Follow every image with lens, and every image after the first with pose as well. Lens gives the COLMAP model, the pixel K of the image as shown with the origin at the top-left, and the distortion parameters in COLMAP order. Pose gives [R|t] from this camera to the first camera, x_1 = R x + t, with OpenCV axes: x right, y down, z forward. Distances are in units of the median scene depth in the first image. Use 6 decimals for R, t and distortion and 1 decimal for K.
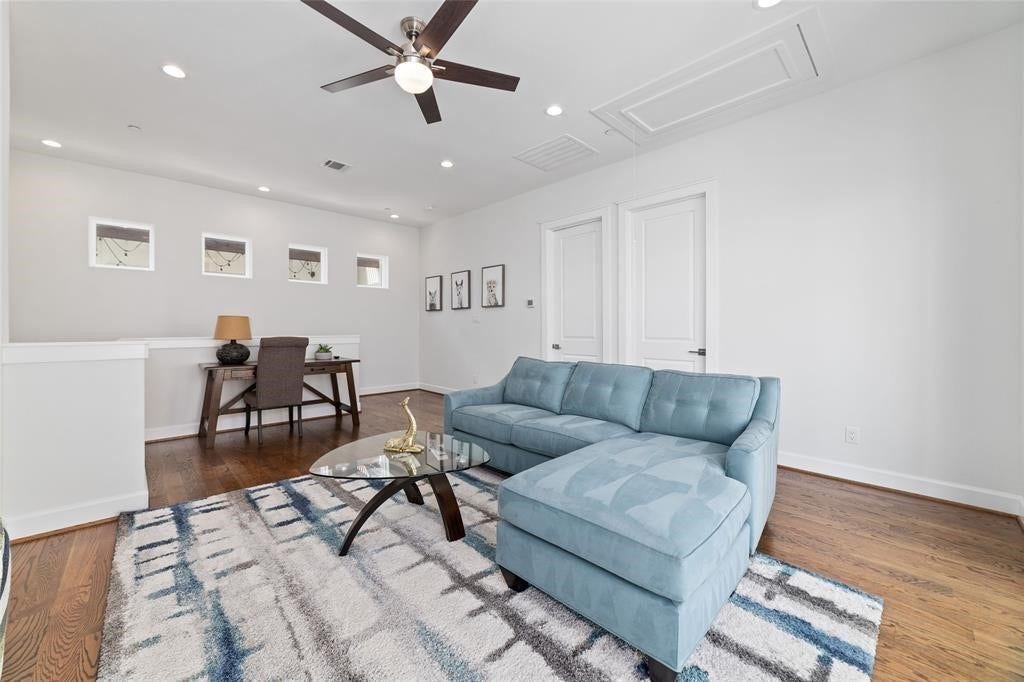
lens RADIAL K [[398.9, 0, 507.5], [0, 398.9, 328.1], [0, 0, 1]] dist [-0.002610, -0.000440]
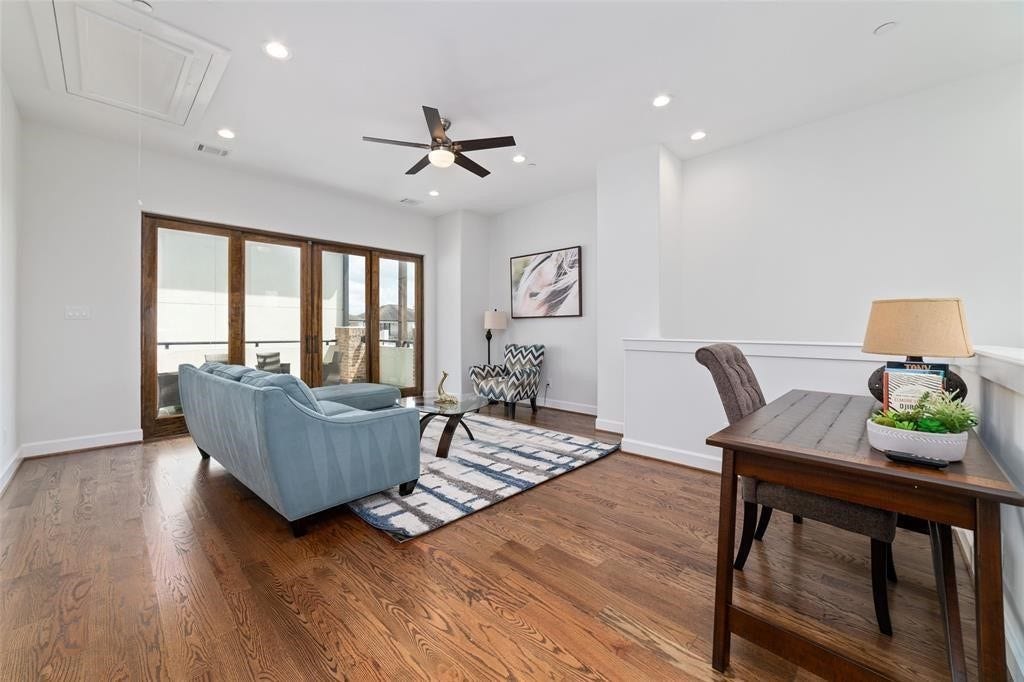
lens RADIAL K [[398.9, 0, 507.5], [0, 398.9, 328.1], [0, 0, 1]] dist [-0.002610, -0.000440]
pose [[-0.999576, 0.002129, -0.029031, -0.390449], [0.002405, 0.999952, -0.009465, 0.008766], [0.029009, -0.009531, -0.999534, 2.236949]]
